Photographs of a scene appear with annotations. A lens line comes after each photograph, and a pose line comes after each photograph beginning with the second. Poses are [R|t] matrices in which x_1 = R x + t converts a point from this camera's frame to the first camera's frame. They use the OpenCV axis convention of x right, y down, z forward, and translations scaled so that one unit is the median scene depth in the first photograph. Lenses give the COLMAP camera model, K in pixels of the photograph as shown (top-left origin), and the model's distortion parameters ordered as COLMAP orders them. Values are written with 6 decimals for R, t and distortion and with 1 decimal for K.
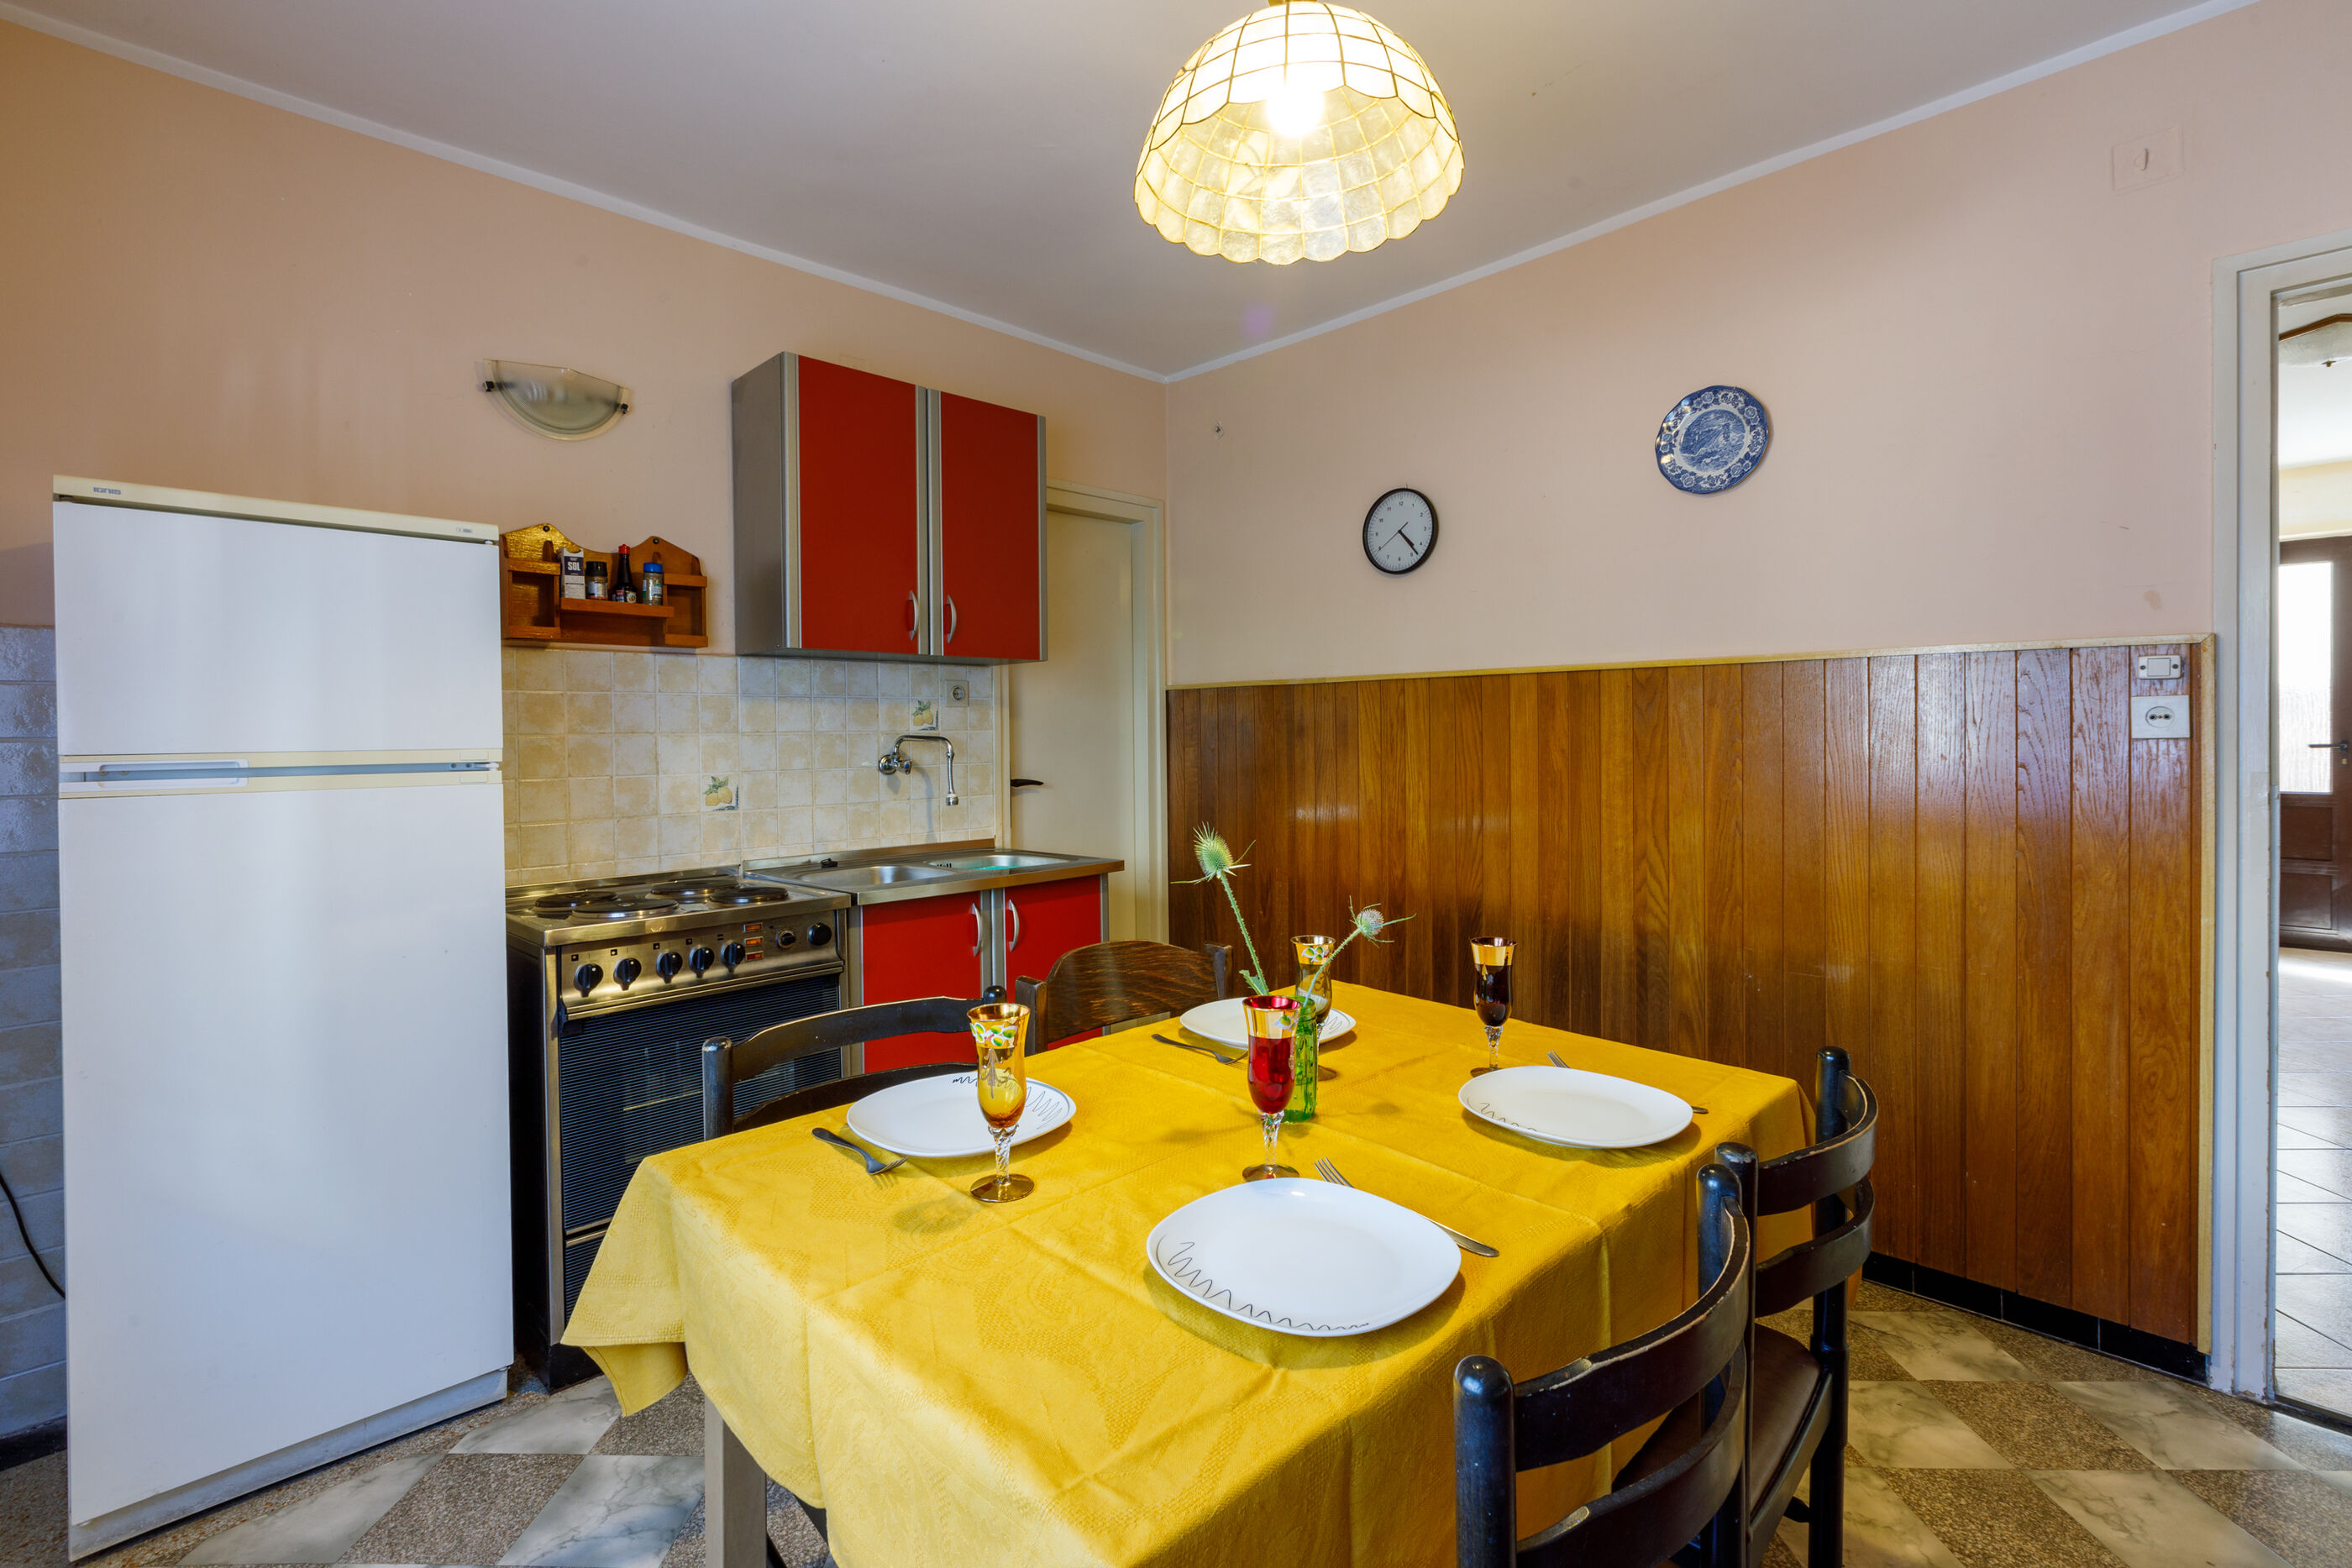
lens RADIAL K [[1045.1, 0, 1175.3], [0, 1045.1, 755.4], [0, 0, 1]] dist [-0.028617, -0.000377]
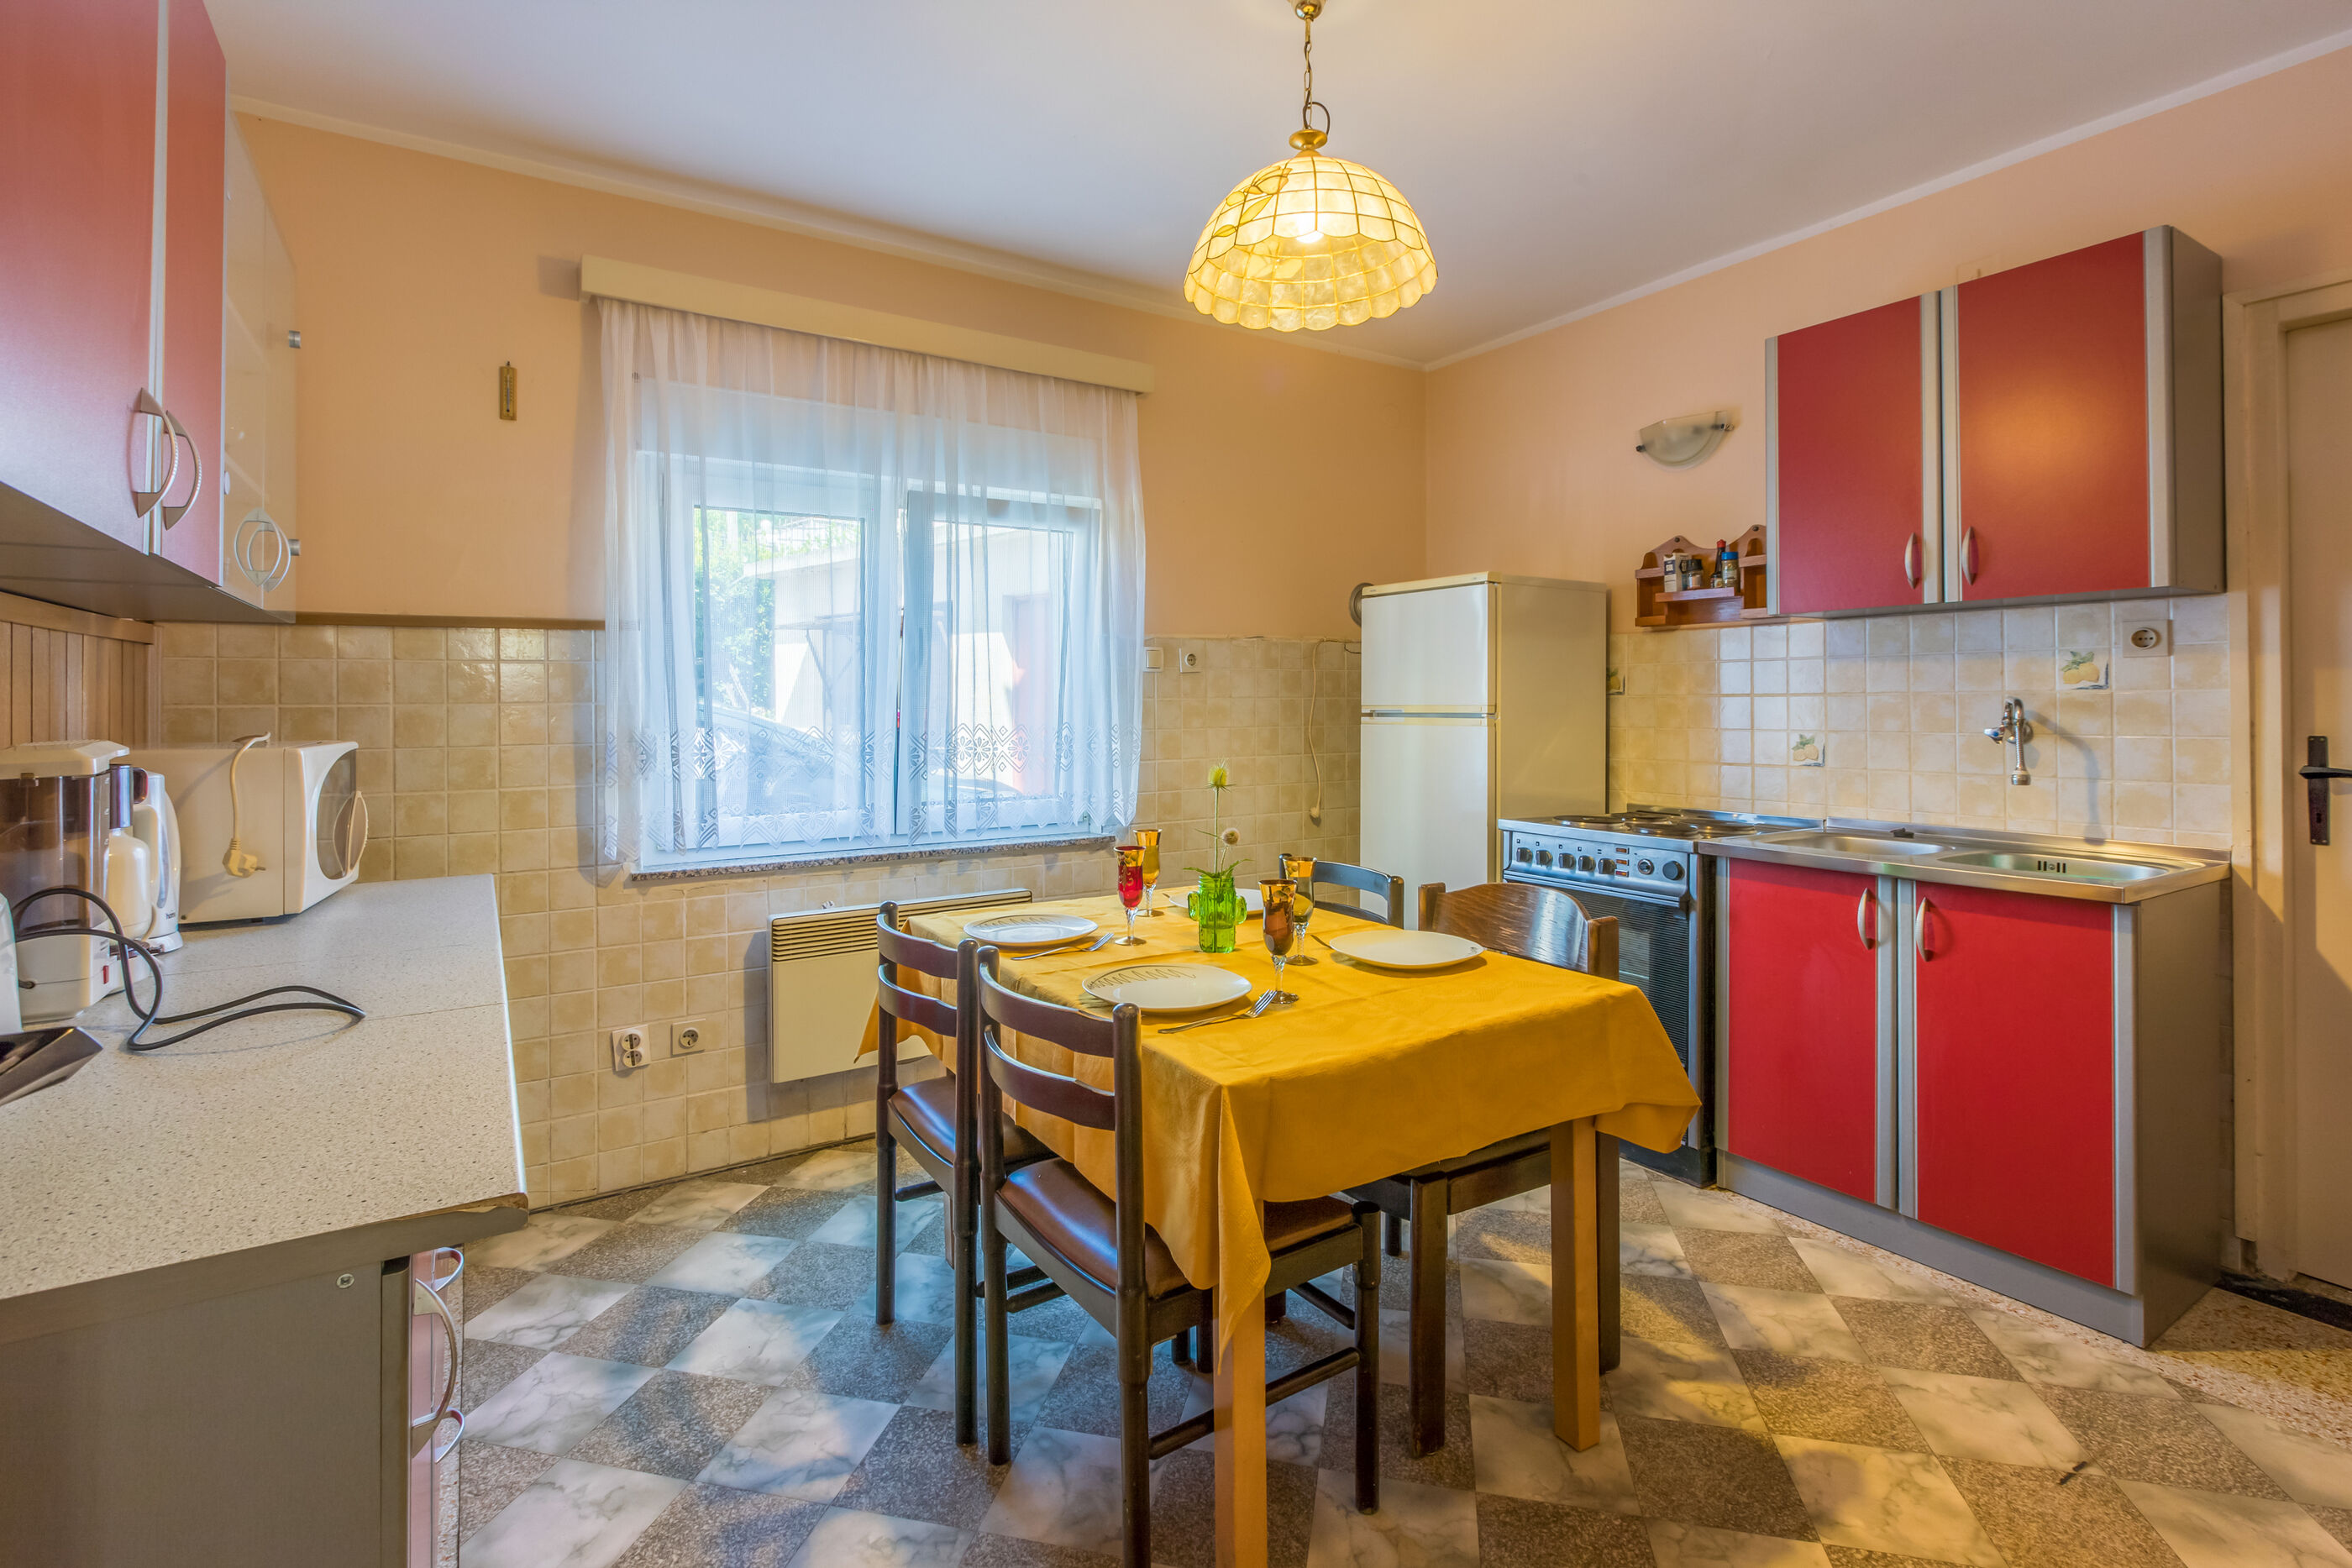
lens RADIAL K [[1063.8, 0, 1164.6], [0, 1063.8, 710.4], [0, 0, 1]] dist [0.002901, -0.000211]
pose [[-0.211385, 0.017330, -0.977249, 0.832565], [-0.013156, 0.999702, 0.020574, -0.019755], [0.977314, 0.017206, -0.211094, 0.623066]]
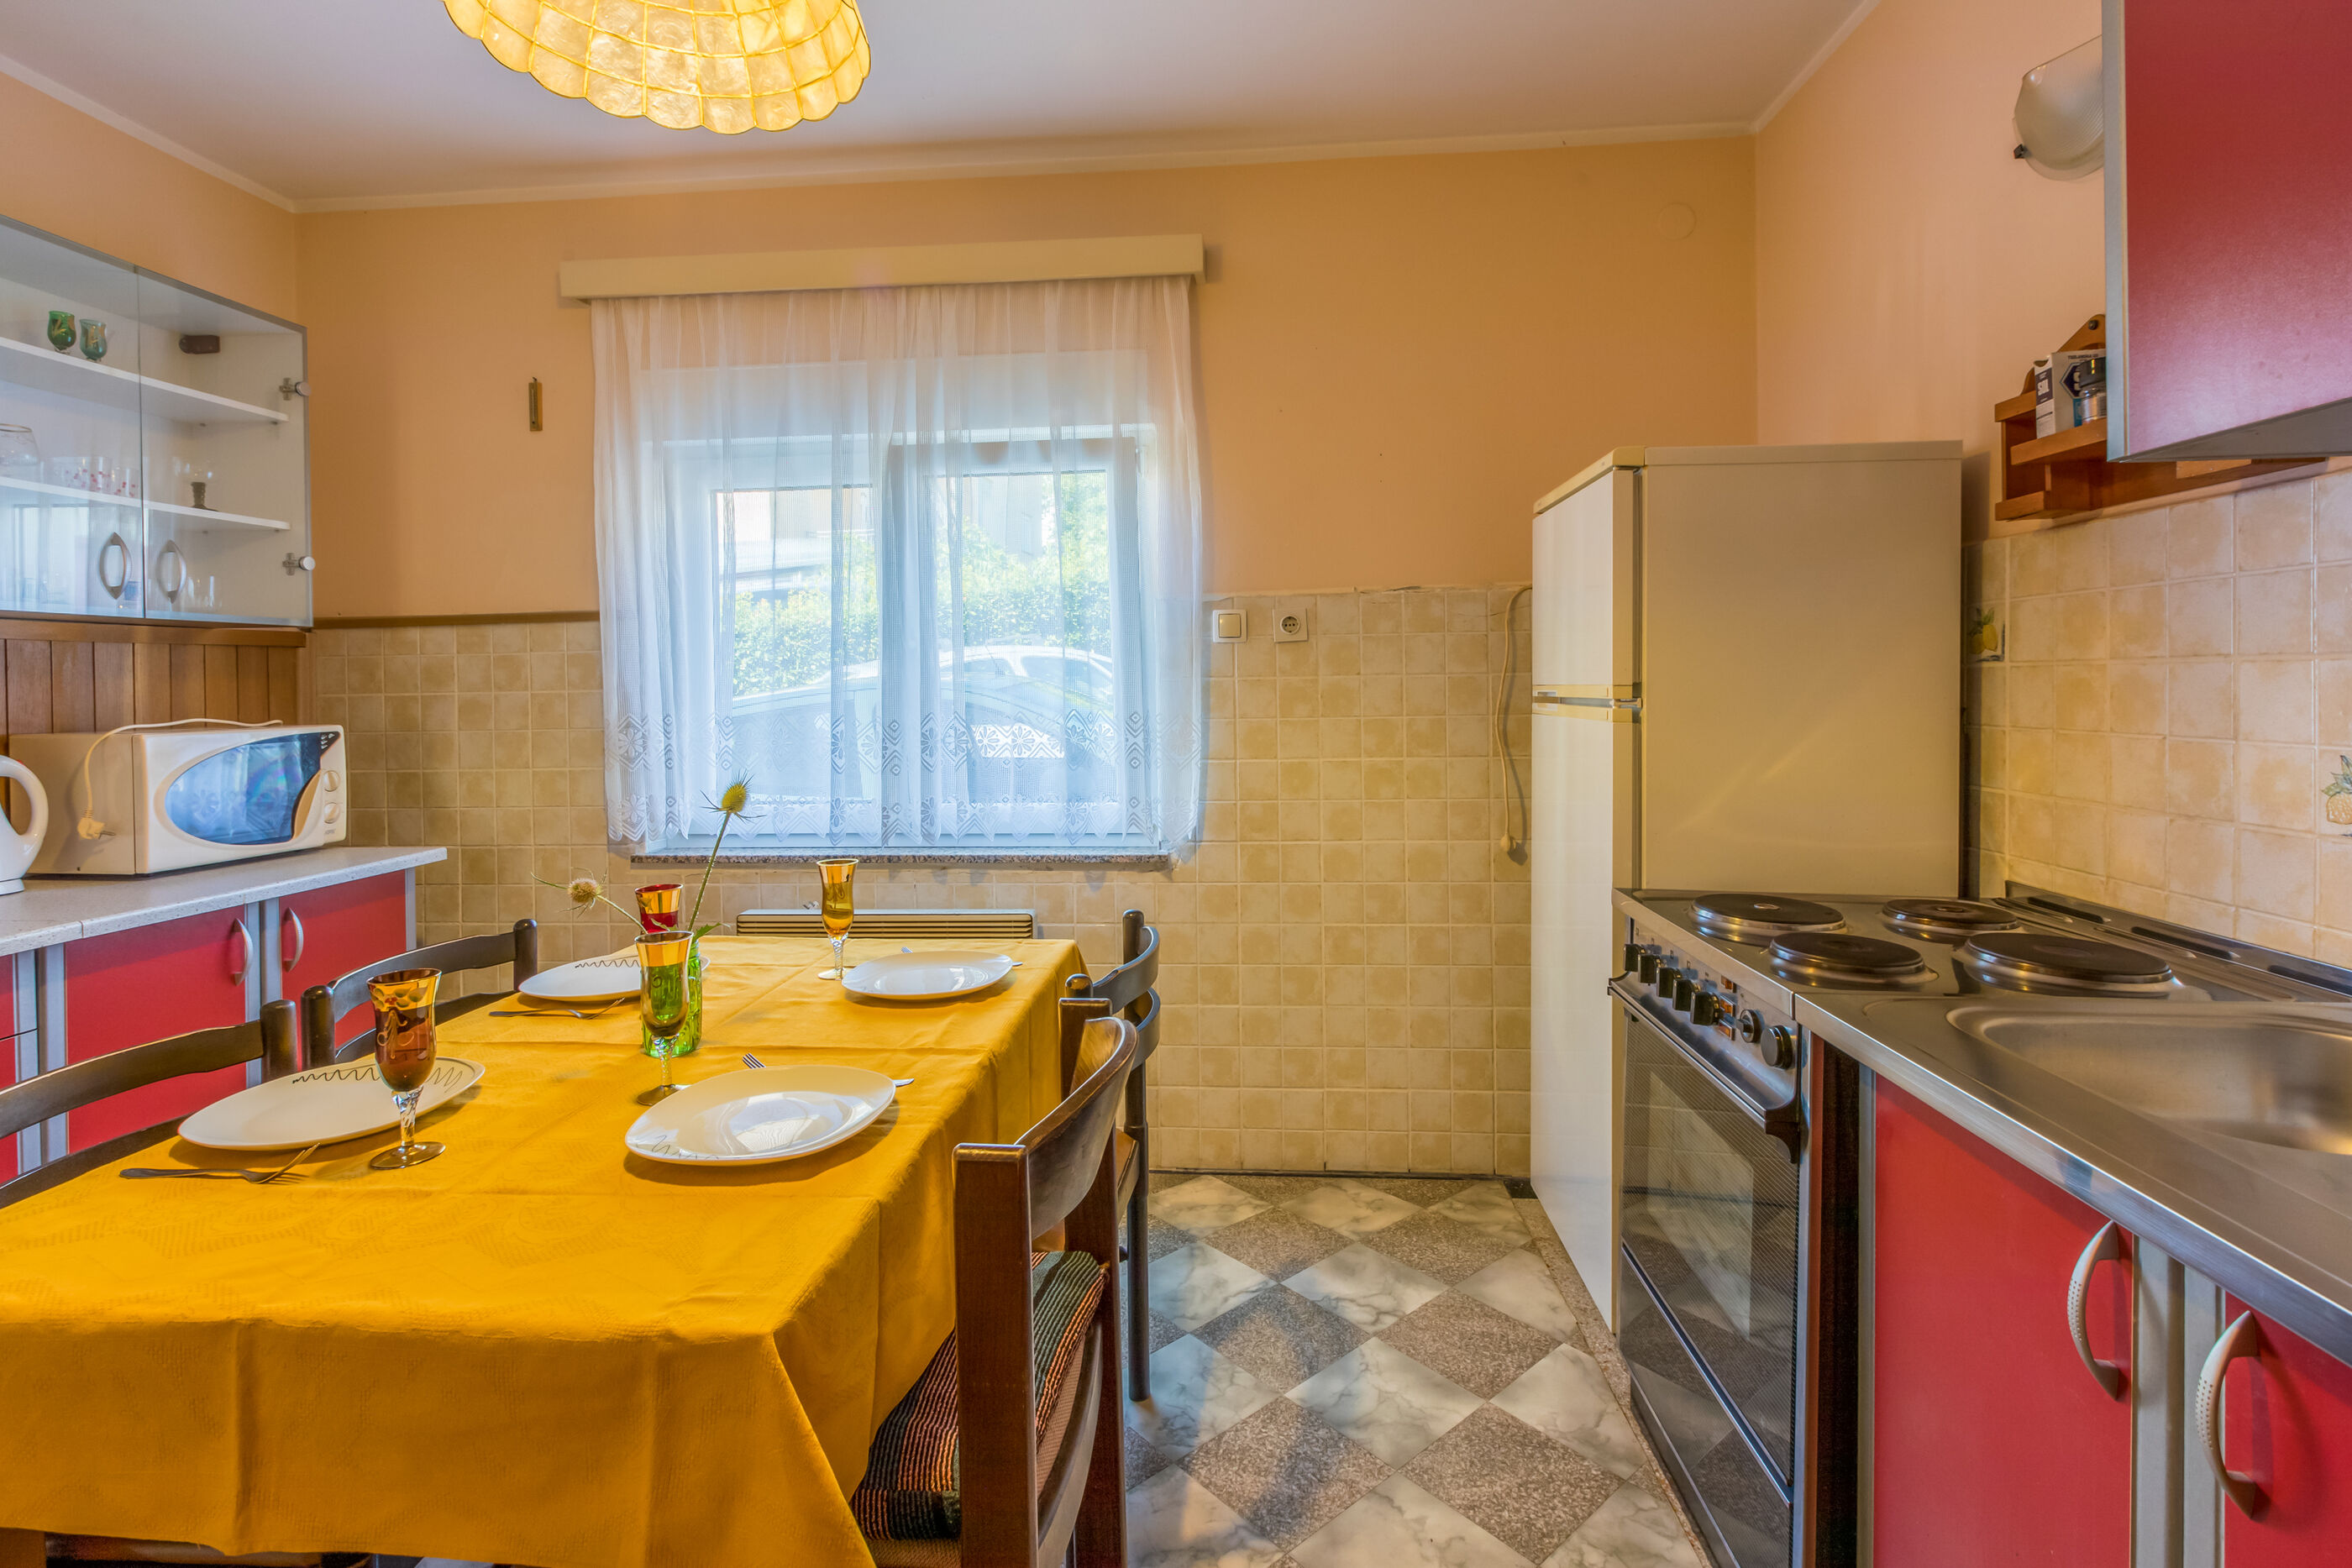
lens RADIAL K [[1077.0, 0, 1183.5], [0, 1077.0, 701.0], [0, 0, 1]] dist [0.003734, -0.000300]
pose [[-0.749202, 0.029303, -0.661693, 0.217657], [0.007221, 0.999323, 0.036079, -0.022540], [0.662302, 0.022252, -0.748907, 1.082183]]
